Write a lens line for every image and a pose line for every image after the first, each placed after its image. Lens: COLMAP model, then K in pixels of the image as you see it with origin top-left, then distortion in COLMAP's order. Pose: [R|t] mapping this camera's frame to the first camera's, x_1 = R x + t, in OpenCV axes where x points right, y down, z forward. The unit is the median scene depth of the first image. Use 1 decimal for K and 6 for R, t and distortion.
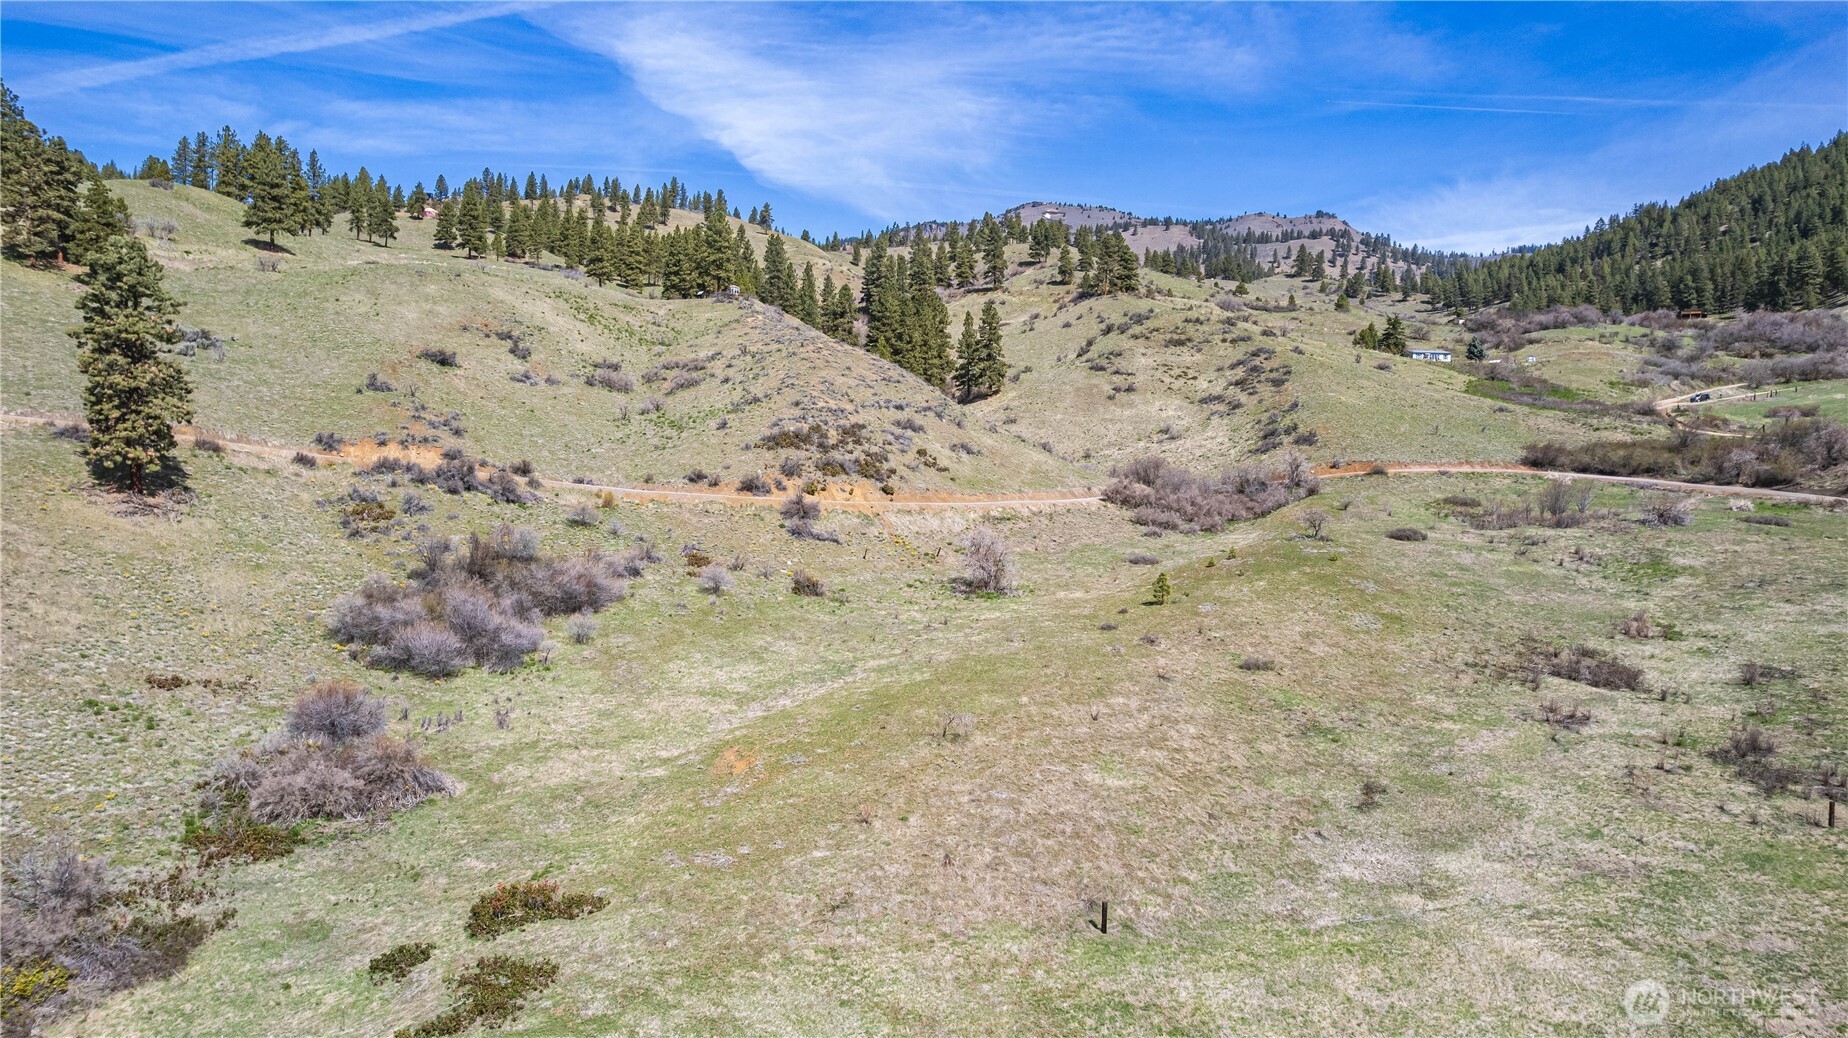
lens RADIAL K [[1198.8, 0, 924.0], [0, 1198.8, 519.0], [0, 0, 1]] dist [-0.086251, 0.099505]
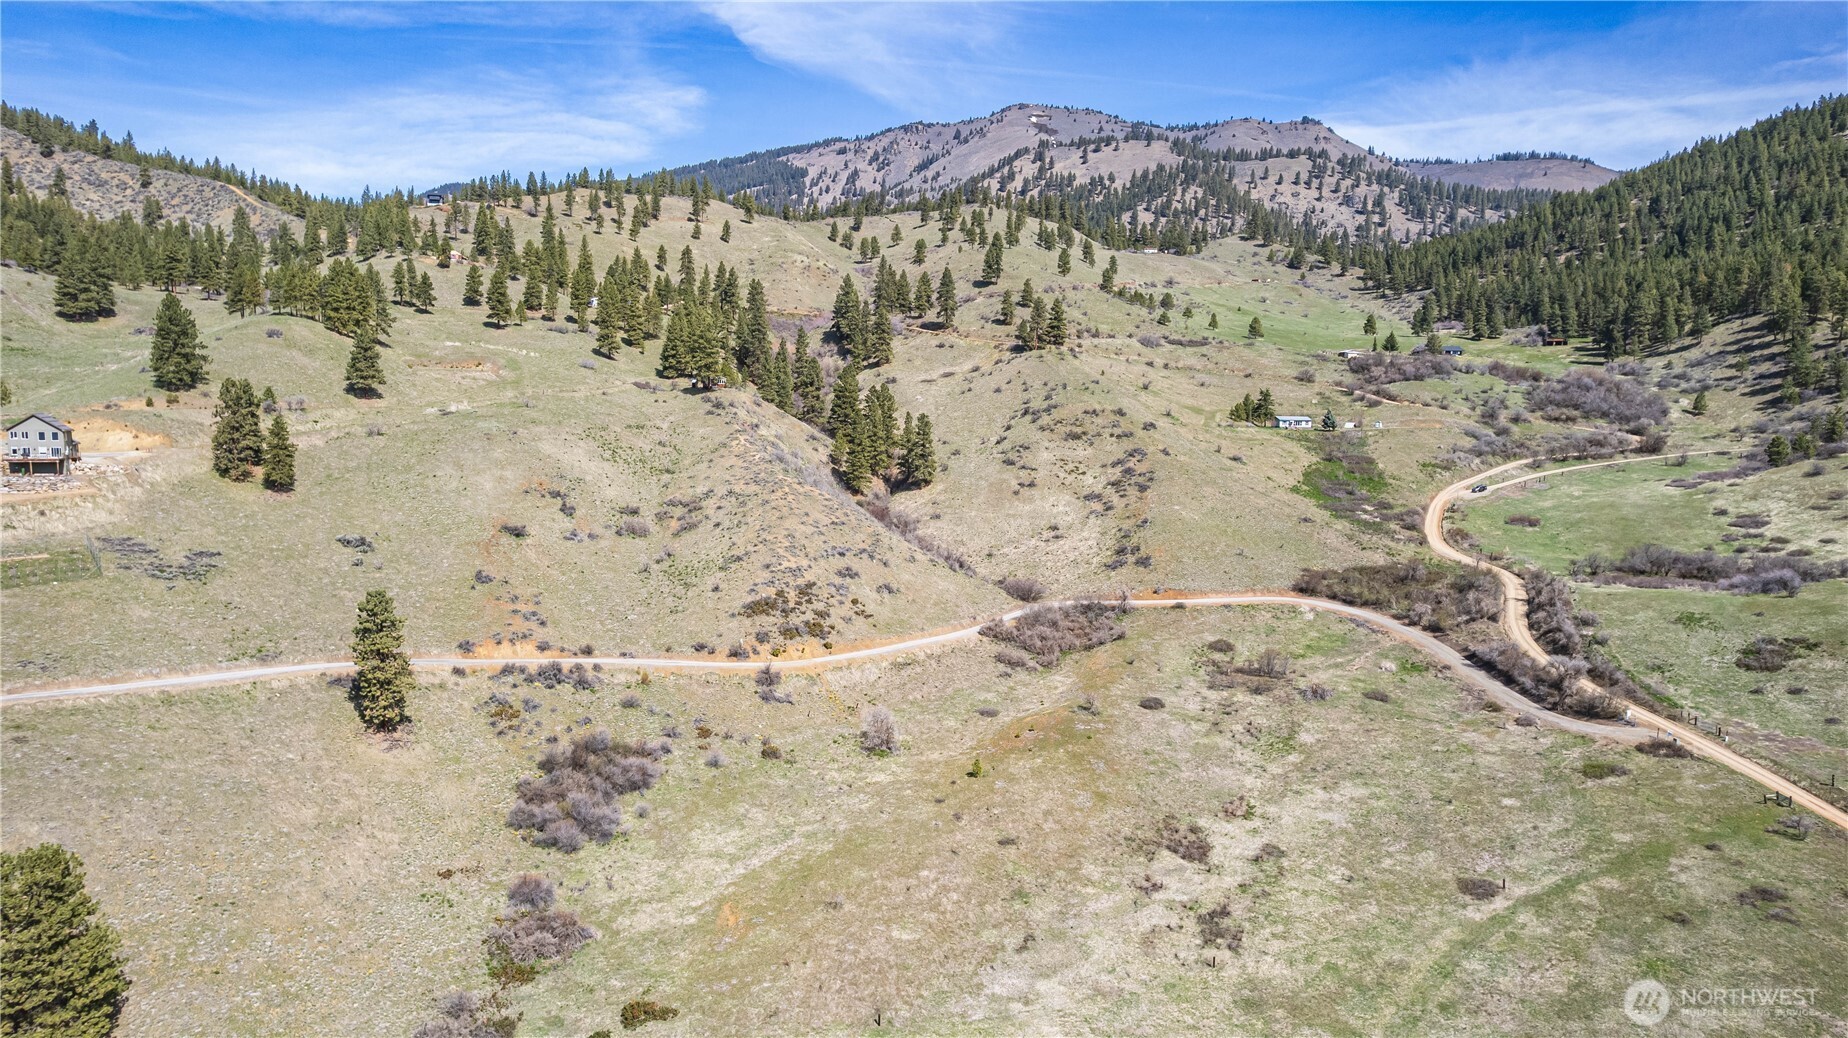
lens RADIAL K [[1198.8, 0, 924.0], [0, 1198.8, 519.0], [0, 0, 1]] dist [-0.086251, 0.099505]
pose [[0.999957, 0.002534, 0.008893, 0.070698], [-0.003377, 0.995375, 0.096011, -0.302885], [-0.008608, -0.096037, 0.995341, -0.438129]]
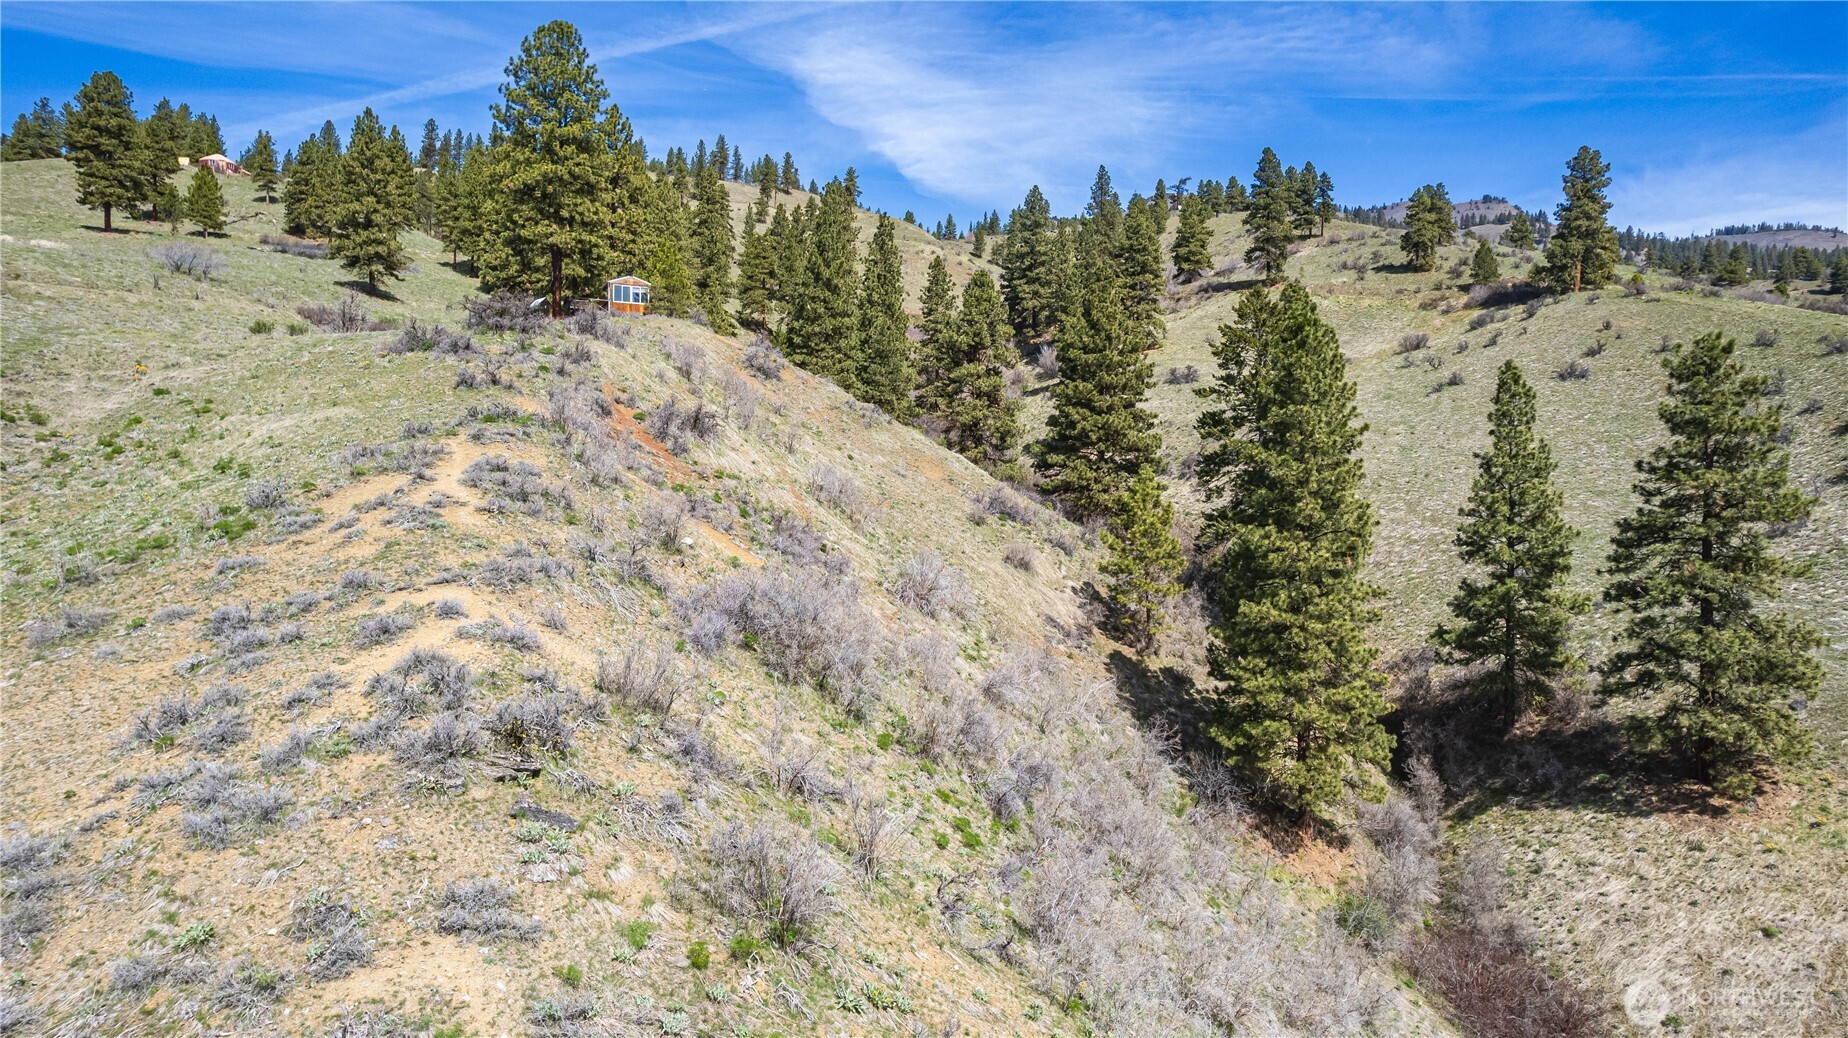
lens RADIAL K [[1198.8, 0, 924.0], [0, 1198.8, 519.0], [0, 0, 1]] dist [-0.086251, 0.099505]
pose [[0.995386, -0.001221, -0.095947, -0.095614], [0.001010, 0.999997, -0.002245, -0.236314], [0.095949, 0.002137, 0.995384, 1.255085]]
